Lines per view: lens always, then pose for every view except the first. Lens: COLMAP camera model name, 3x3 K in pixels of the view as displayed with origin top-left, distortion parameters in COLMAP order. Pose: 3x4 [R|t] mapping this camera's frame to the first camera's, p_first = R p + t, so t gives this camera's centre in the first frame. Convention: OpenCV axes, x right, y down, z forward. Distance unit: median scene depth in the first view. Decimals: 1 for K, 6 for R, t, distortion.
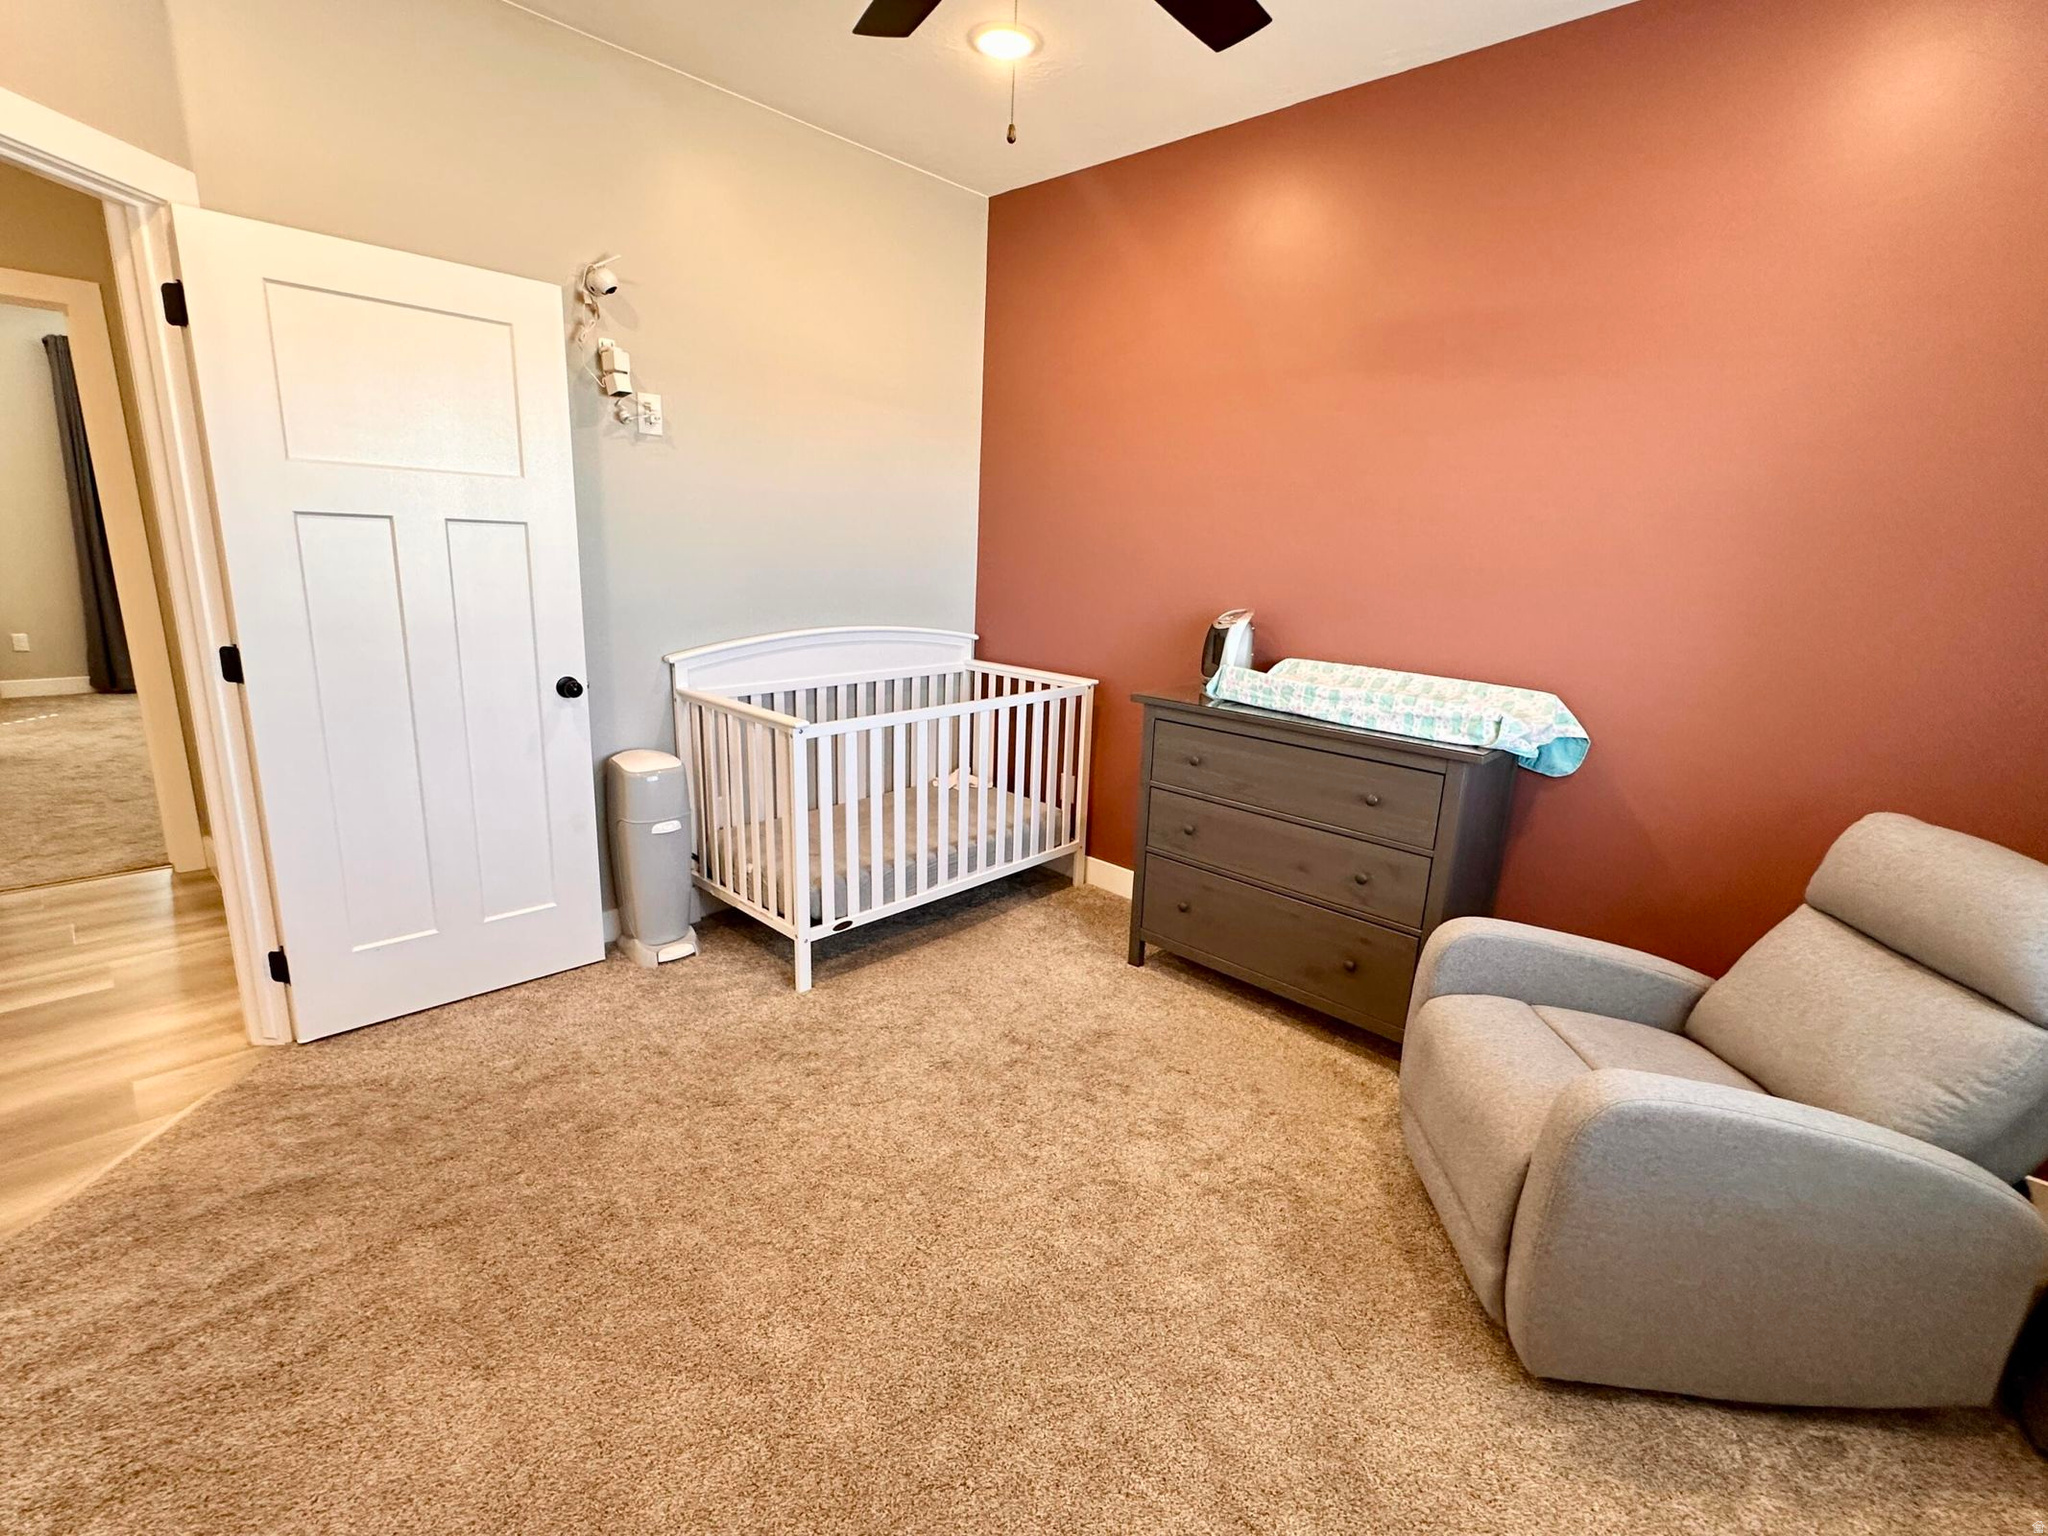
lens RADIAL K [[924.5, 0, 1022.9], [0, 924.5, 768.2], [0, 0, 1]] dist [-0.001585, -0.000066]
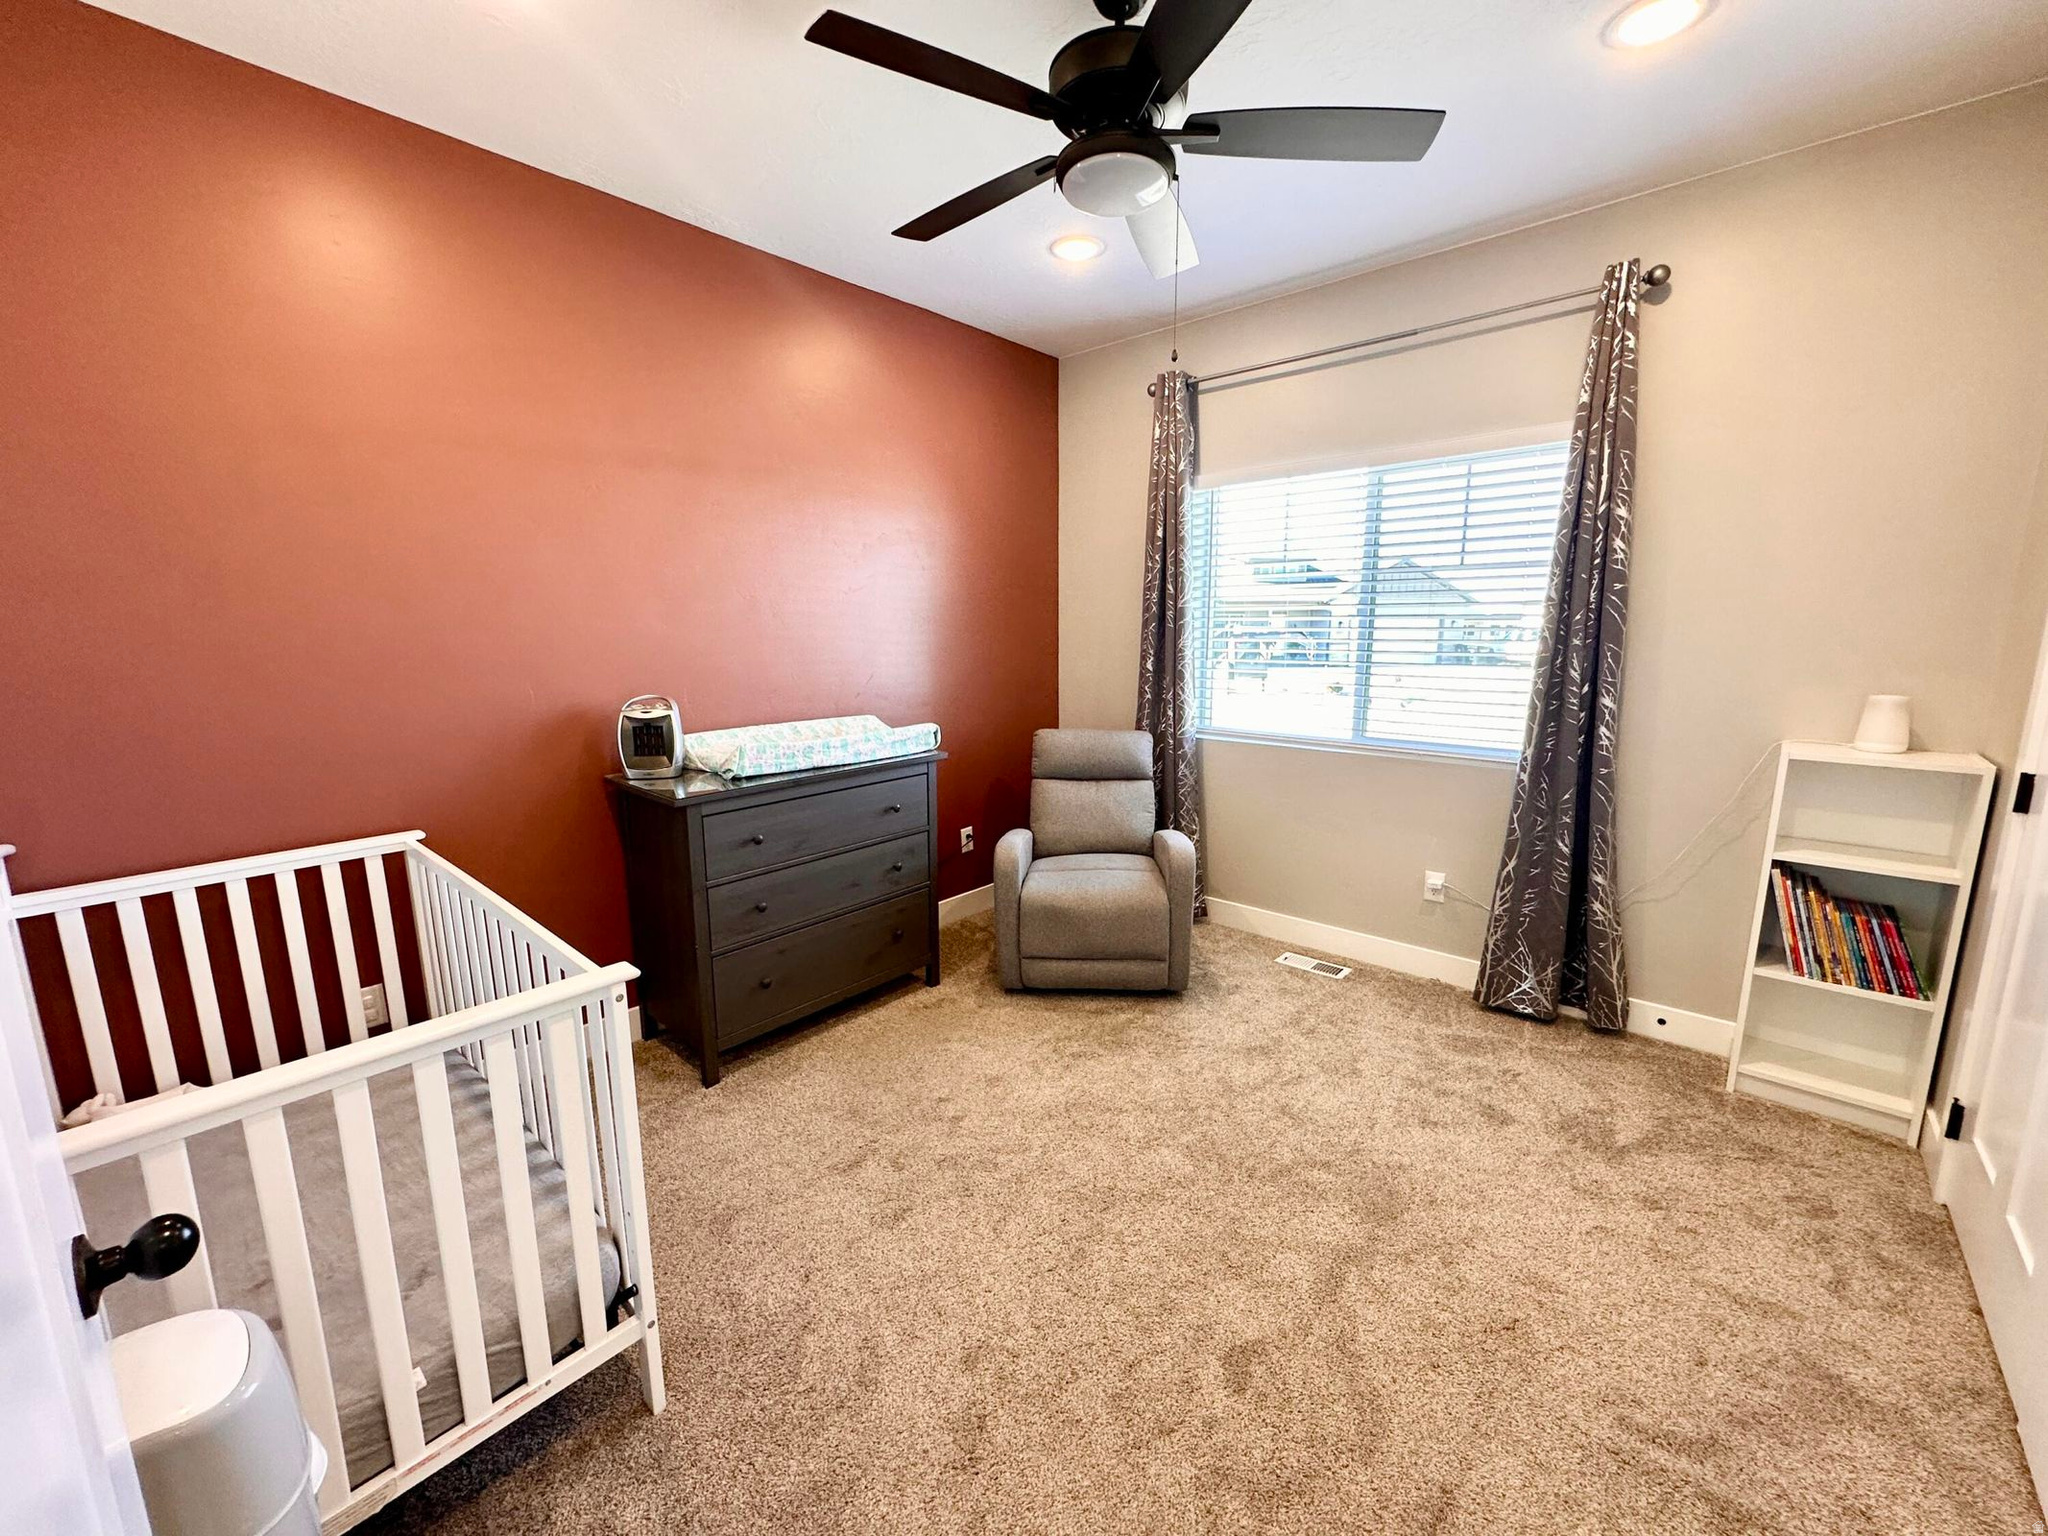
lens RADIAL K [[826.0, 0, 1020.5], [0, 826.0, 761.2], [0, 0, 1]] dist [0.002802, 0.000245]
pose [[-0.035232, -0.214701, 0.976044, -0.740177], [0.247181, 0.944434, 0.216671, -0.229470], [-0.968329, 0.248893, 0.019796, 0.719200]]
